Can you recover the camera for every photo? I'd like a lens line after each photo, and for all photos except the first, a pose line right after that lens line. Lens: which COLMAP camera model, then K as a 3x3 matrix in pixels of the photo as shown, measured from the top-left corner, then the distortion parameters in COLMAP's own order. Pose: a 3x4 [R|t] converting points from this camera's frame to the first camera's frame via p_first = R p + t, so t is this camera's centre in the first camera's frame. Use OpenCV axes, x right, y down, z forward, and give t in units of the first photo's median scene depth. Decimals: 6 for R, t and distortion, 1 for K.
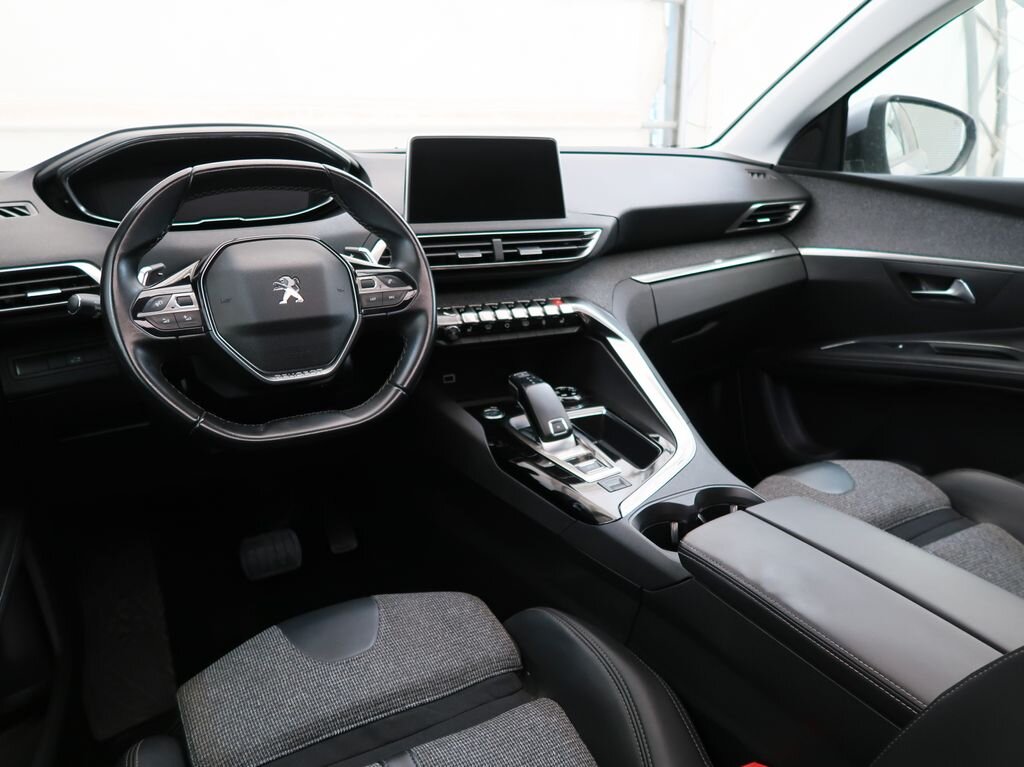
lens RADIAL K [[785.3, 0, 509.5], [0, 785.3, 378.7], [0, 0, 1]] dist [-0.030239, 0.005429]
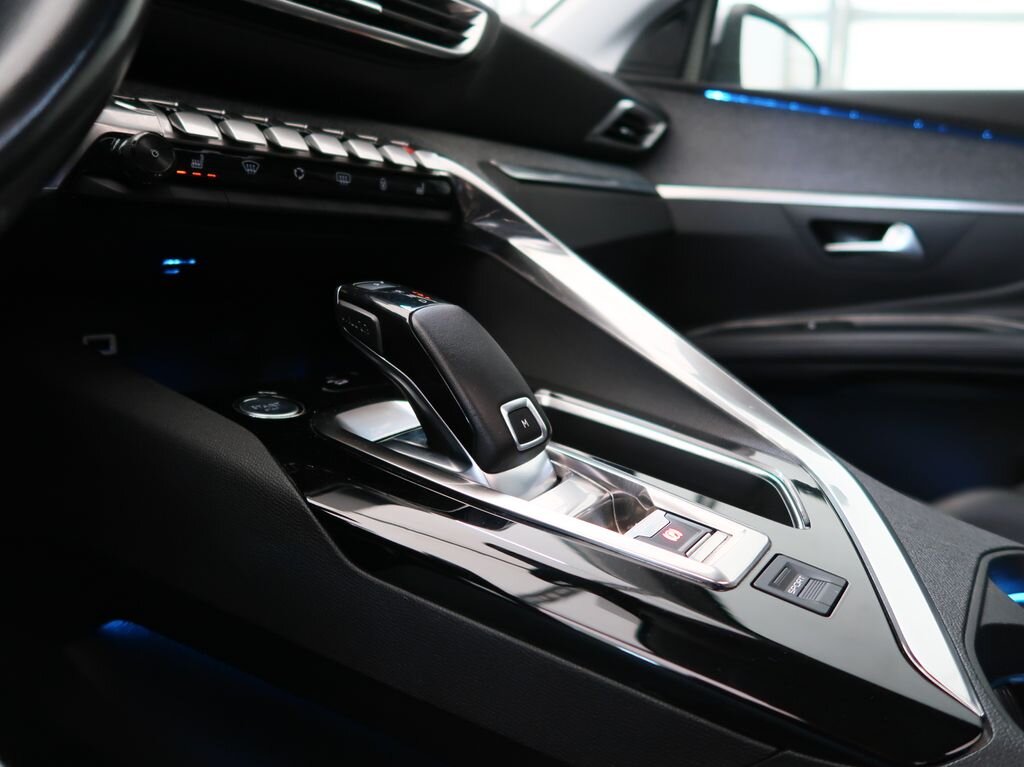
lens RADIAL K [[785.3, 0, 509.5], [0, 785.3, 378.7], [0, 0, 1]] dist [-0.030239, 0.005429]
pose [[0.886404, 0.001922, 0.462908, -0.075361], [0.032462, 0.997271, -0.066302, 0.050206], [-0.461773, 0.073797, 0.883923, 0.554370]]
